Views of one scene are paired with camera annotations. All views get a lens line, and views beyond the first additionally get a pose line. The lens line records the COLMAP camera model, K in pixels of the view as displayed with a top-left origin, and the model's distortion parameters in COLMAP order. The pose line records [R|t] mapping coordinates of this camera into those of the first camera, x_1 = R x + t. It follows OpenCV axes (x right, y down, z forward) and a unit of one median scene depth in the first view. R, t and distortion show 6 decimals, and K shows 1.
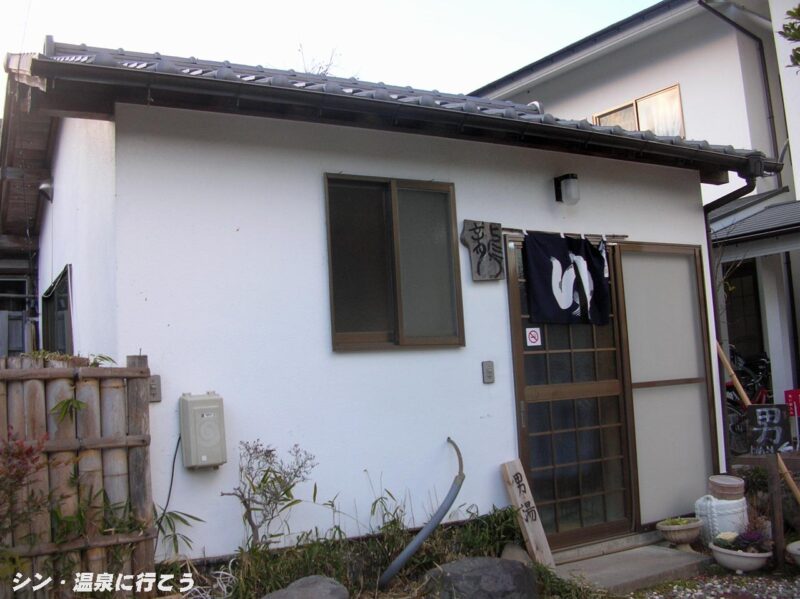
lens RADIAL K [[808.8, 0, 400.0], [0, 808.8, 299.5], [0, 0, 1]] dist [-0.171359, 0.057801]
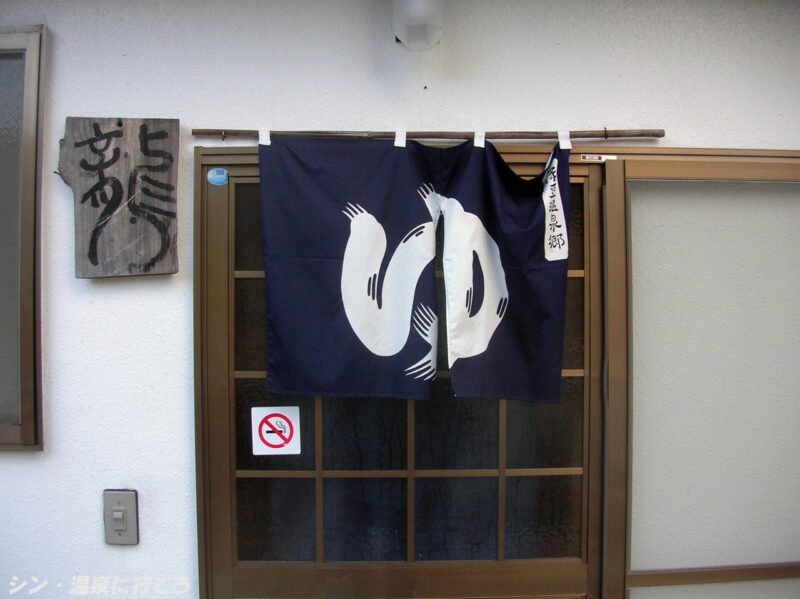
lens RADIAL K [[808.8, 0, 400.0], [0, 808.8, 299.5], [0, 0, 1]] dist [-0.171359, 0.057801]
pose [[0.874692, 0.054184, -0.481641, 0.383326], [0.003547, 0.992989, 0.118151, -0.054356], [0.484666, -0.105054, 0.868368, 0.717992]]
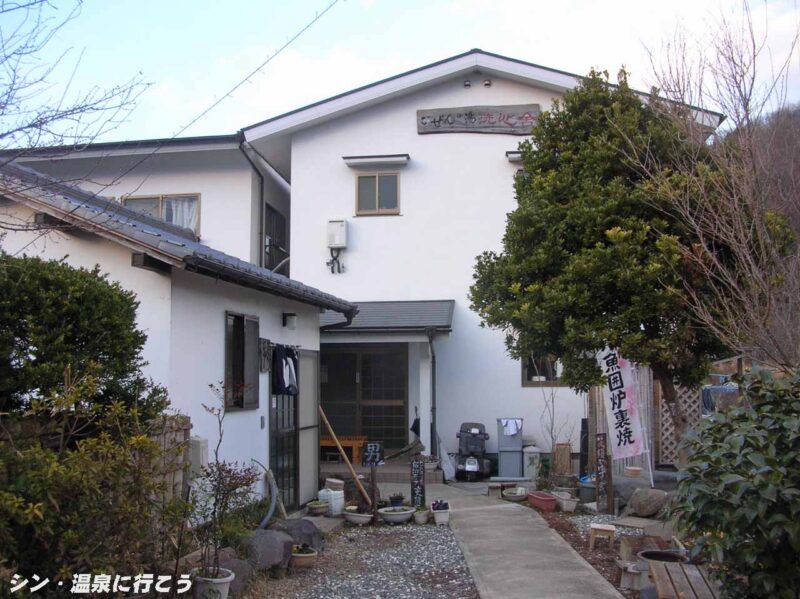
lens RADIAL K [[808.8, 0, 400.0], [0, 808.8, 299.5], [0, 0, 1]] dist [-0.171359, 0.057801]
pose [[0.654417, 0.125407, 0.745662, -1.025933], [-0.108426, 0.991523, -0.071598, -0.085095], [-0.748319, -0.033994, 0.662467, -0.404132]]
